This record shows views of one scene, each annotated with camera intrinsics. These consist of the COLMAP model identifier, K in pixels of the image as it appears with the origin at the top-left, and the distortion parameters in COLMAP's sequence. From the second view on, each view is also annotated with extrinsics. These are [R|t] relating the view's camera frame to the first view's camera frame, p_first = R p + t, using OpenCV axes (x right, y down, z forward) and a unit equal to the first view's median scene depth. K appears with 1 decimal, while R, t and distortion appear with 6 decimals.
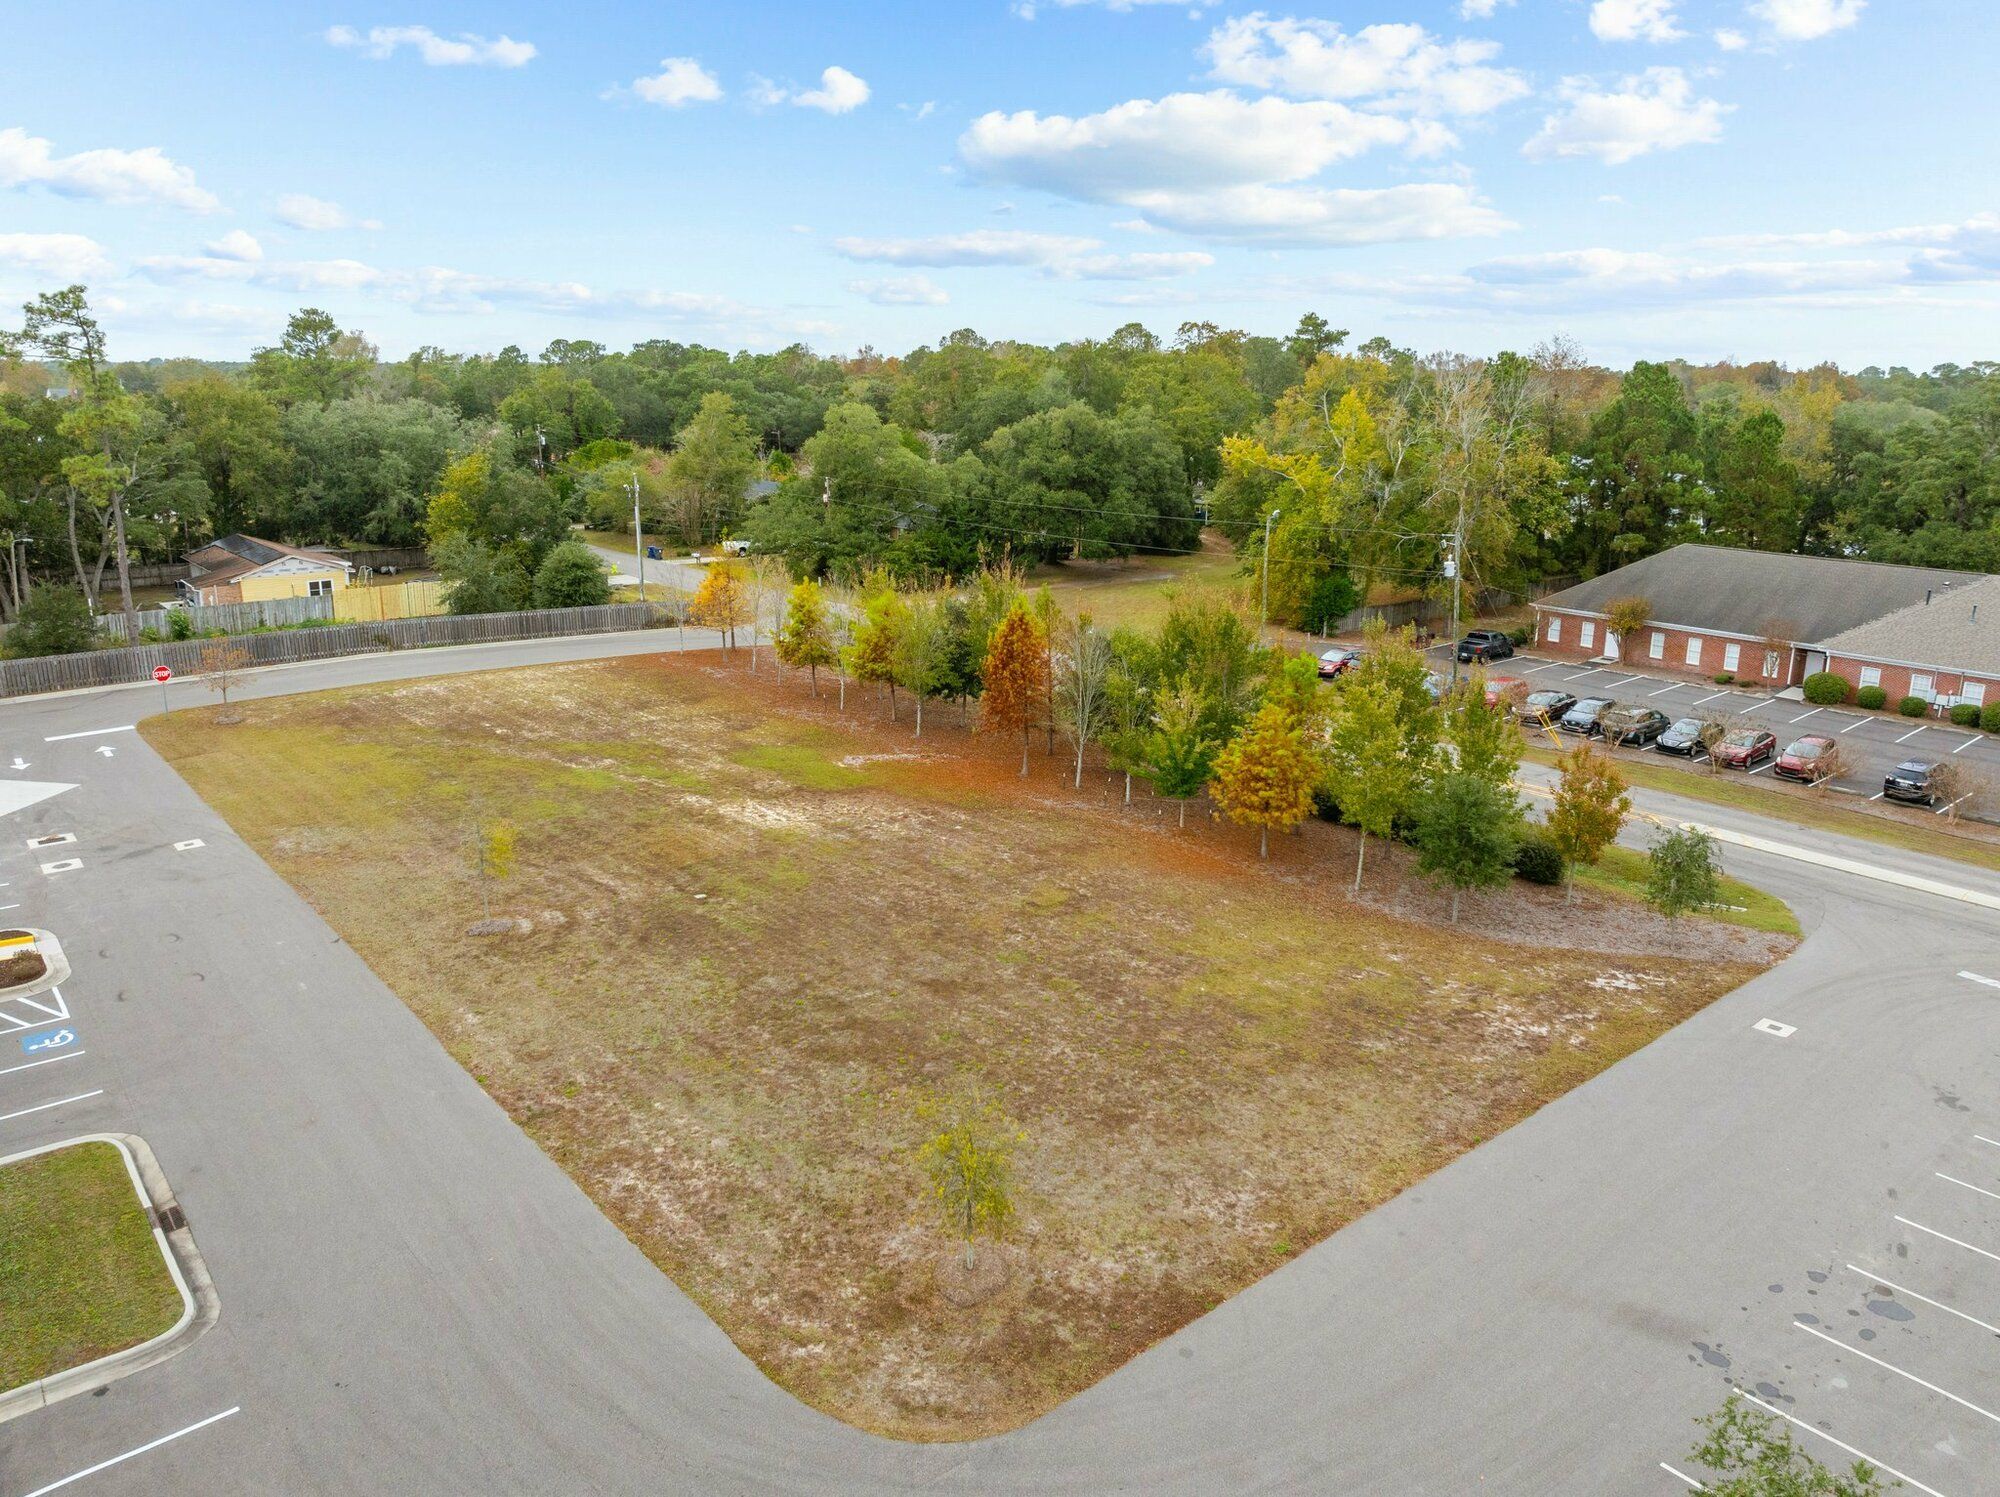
lens RADIAL K [[1406.9, 0, 1000.6], [0, 1406.9, 740.1], [0, 0, 1]] dist [-0.026237, -0.019663]
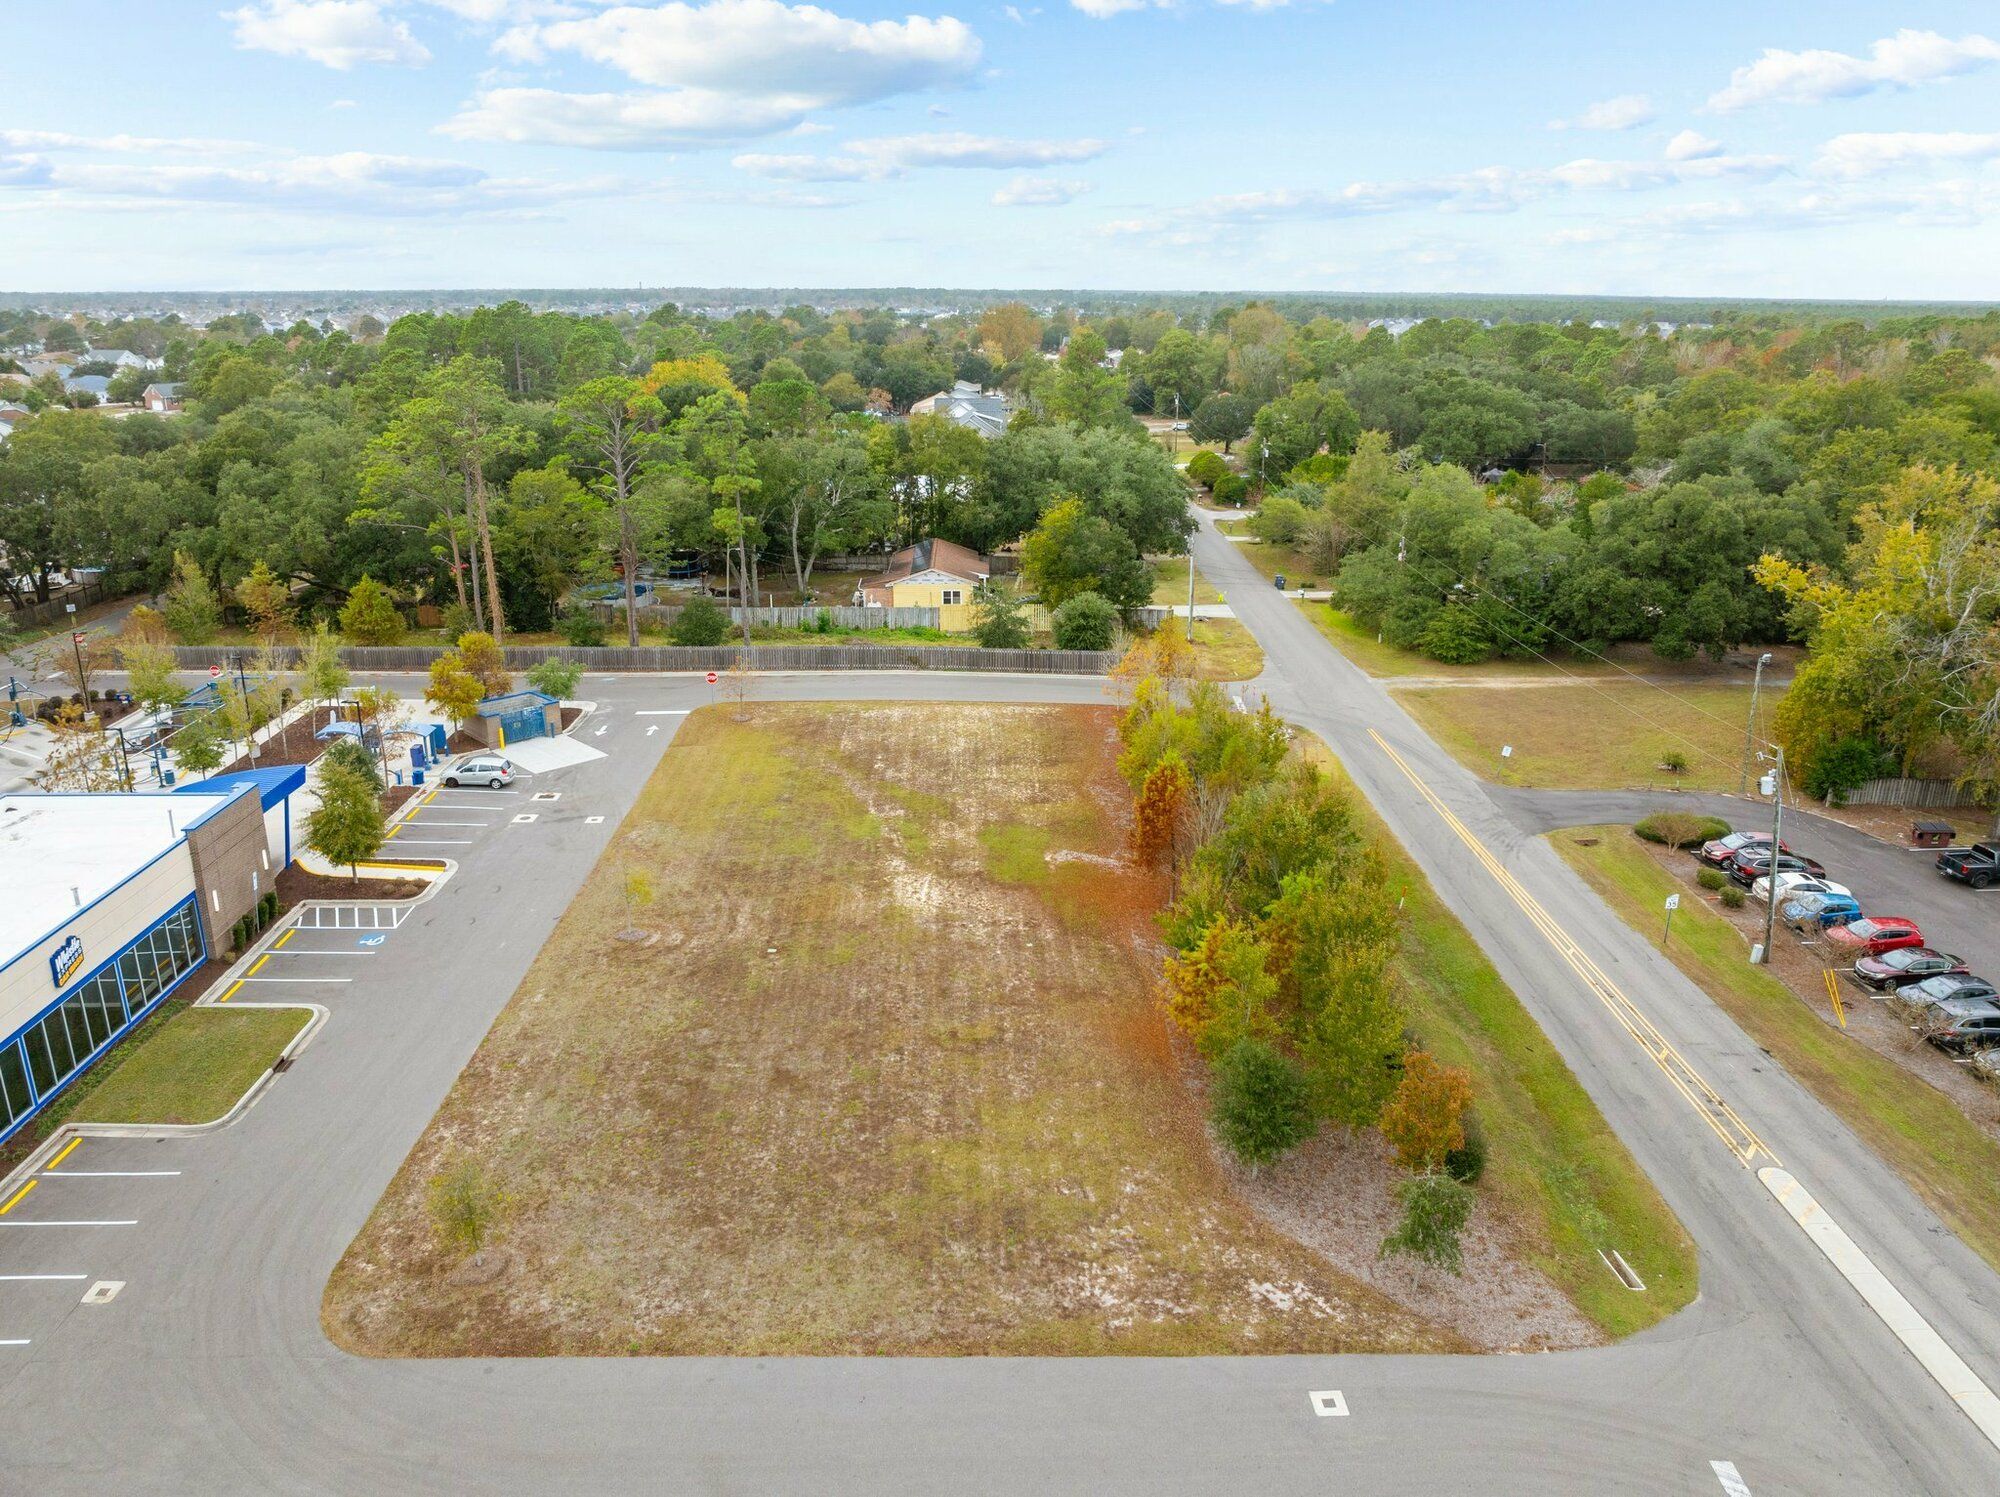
lens RADIAL K [[1406.9, 0, 1005.3], [0, 1406.9, 739.2], [0, 0, 1]] dist [-0.026237, -0.019663]
pose [[0.776657, 0.183849, -0.602498, 0.791728], [-0.154962, 0.982831, 0.100150, -0.277637], [0.610566, 0.015582, 0.791812, 0.079141]]
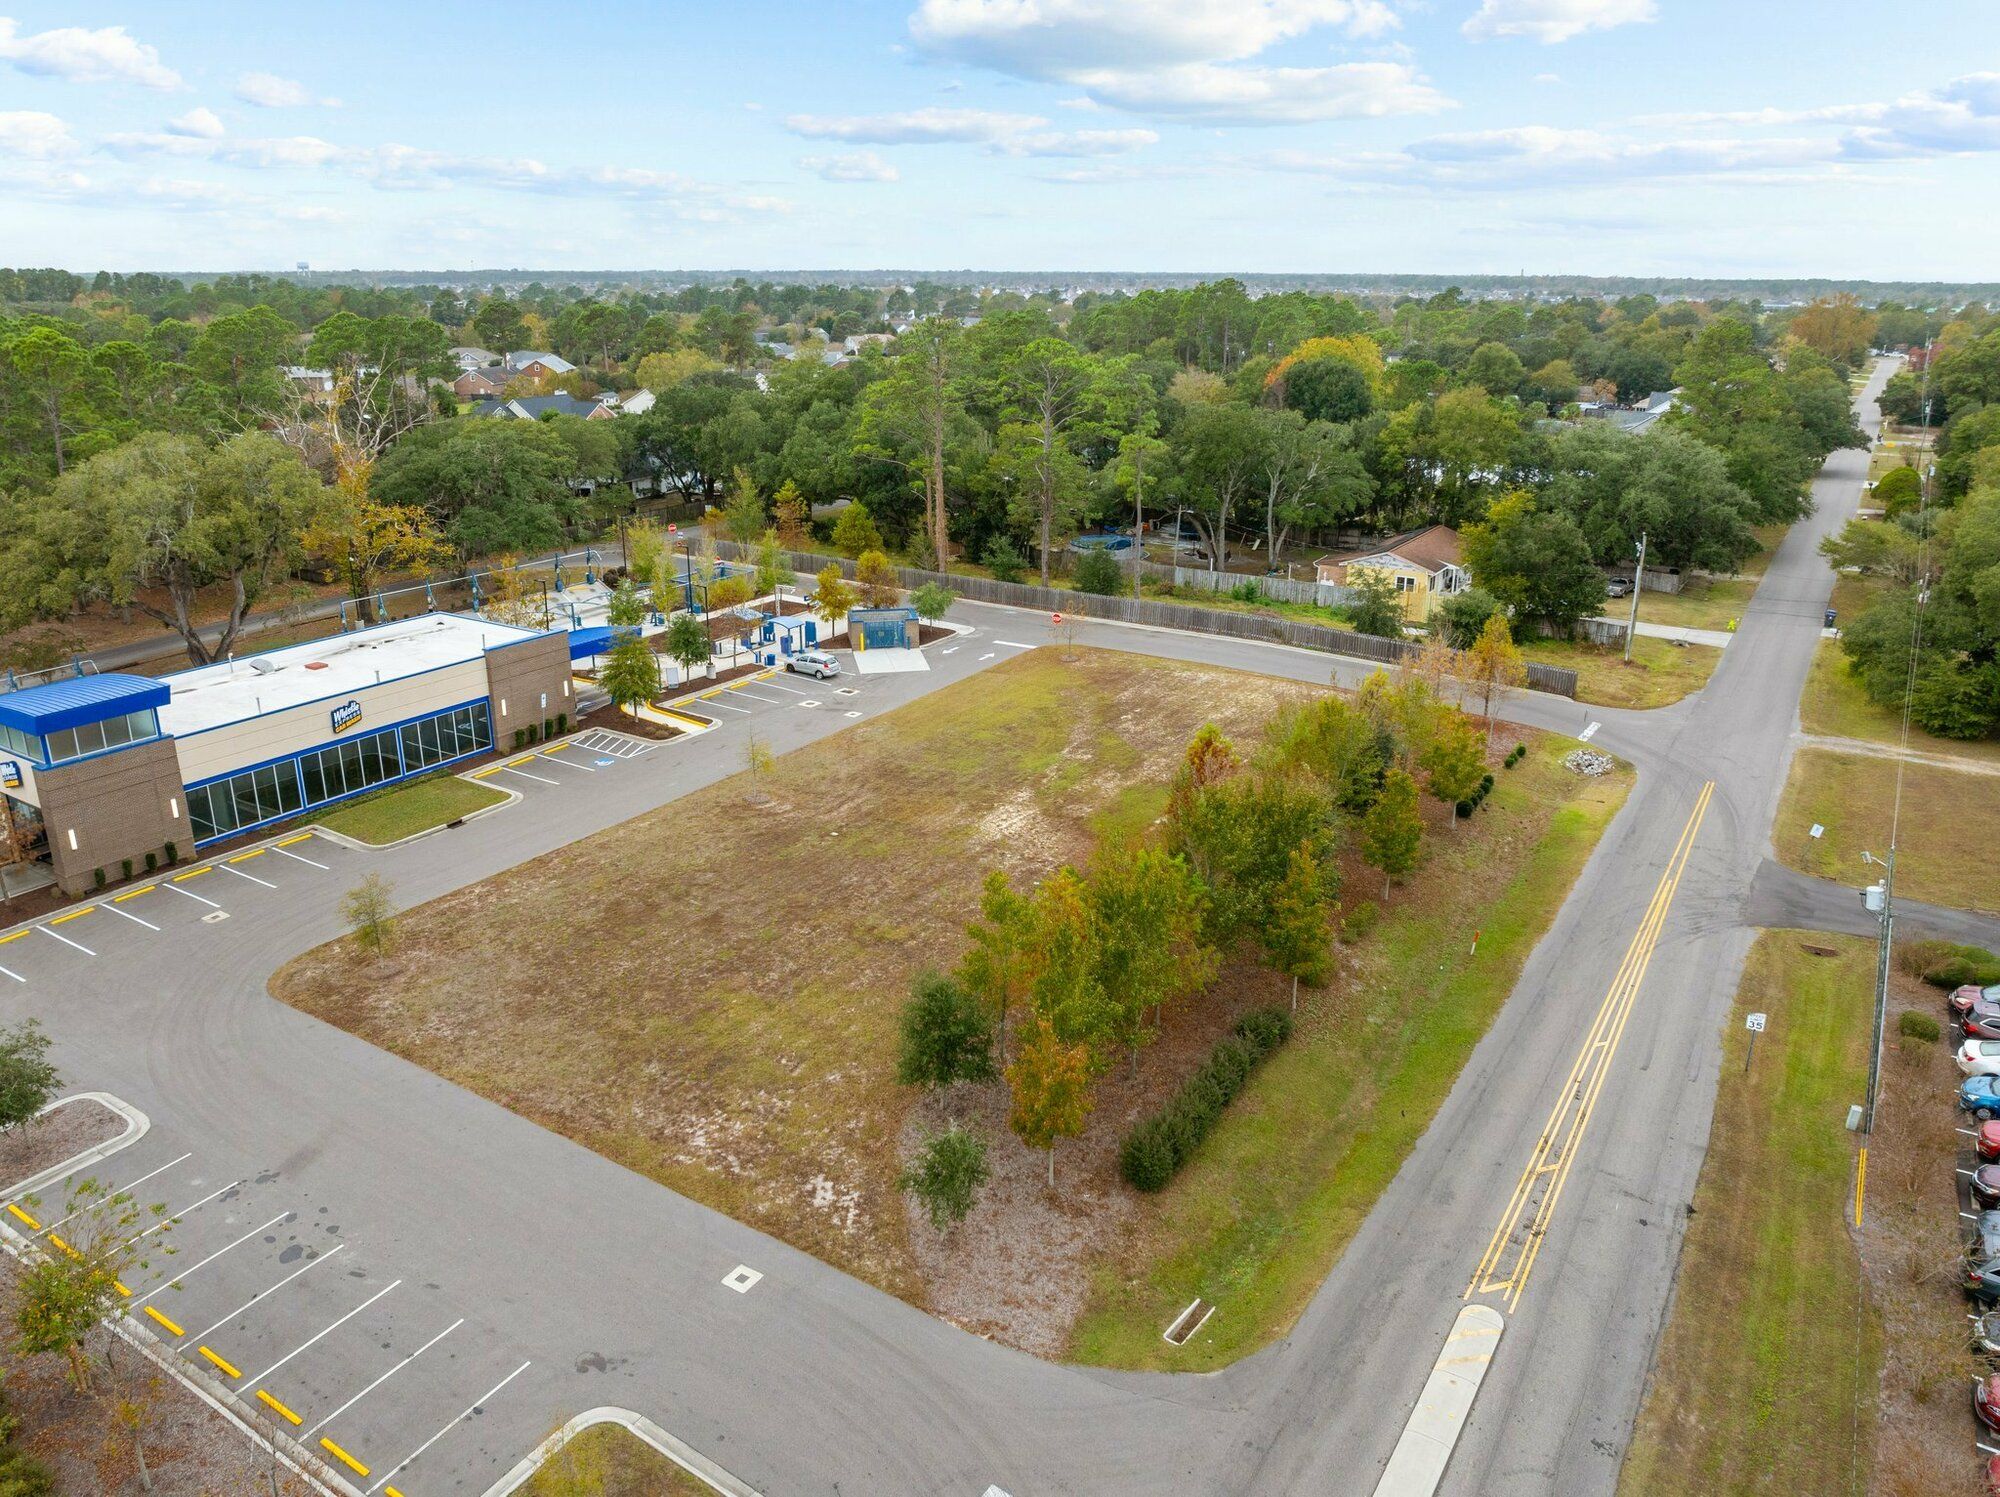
lens RADIAL K [[1406.9, 0, 1006.8], [0, 1406.9, 741.7], [0, 0, 1]] dist [-0.026237, -0.019663]
pose [[0.295305, 0.292838, -0.909418, 1.289551], [-0.243479, 0.943507, 0.224752, -0.399247], [0.923858, 0.155053, 0.349922, 0.681355]]
